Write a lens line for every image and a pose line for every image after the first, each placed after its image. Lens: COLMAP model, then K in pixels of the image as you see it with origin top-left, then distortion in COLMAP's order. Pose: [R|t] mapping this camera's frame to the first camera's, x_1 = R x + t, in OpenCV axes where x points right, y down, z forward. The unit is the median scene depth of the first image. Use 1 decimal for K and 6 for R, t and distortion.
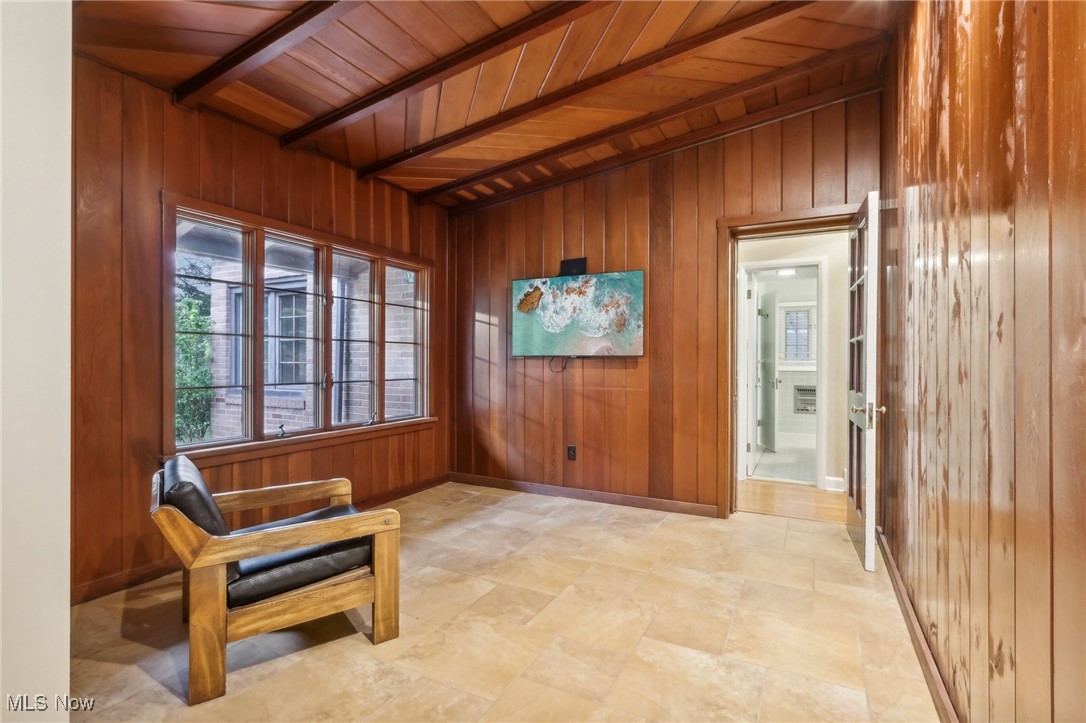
lens RADIAL K [[515.0, 0, 538.8], [0, 515.0, 359.0], [0, 0, 1]] dist [0.001203, 0.000482]
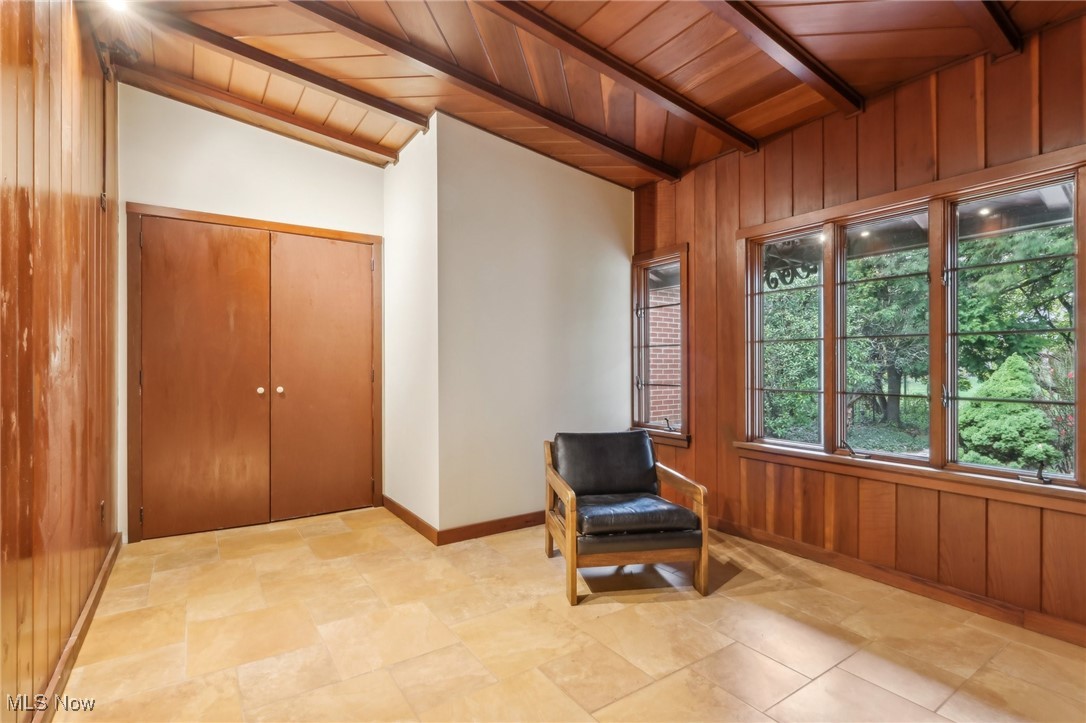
lens RADIAL K [[515.0, 0, 538.8], [0, 515.0, 359.0], [0, 0, 1]] dist [0.001203, 0.000482]
pose [[-0.466291, -0.008554, -0.884590, 0.673321], [0.002151, 0.999939, -0.010804, 0.001642], [0.884629, -0.006940, -0.466245, 1.269826]]
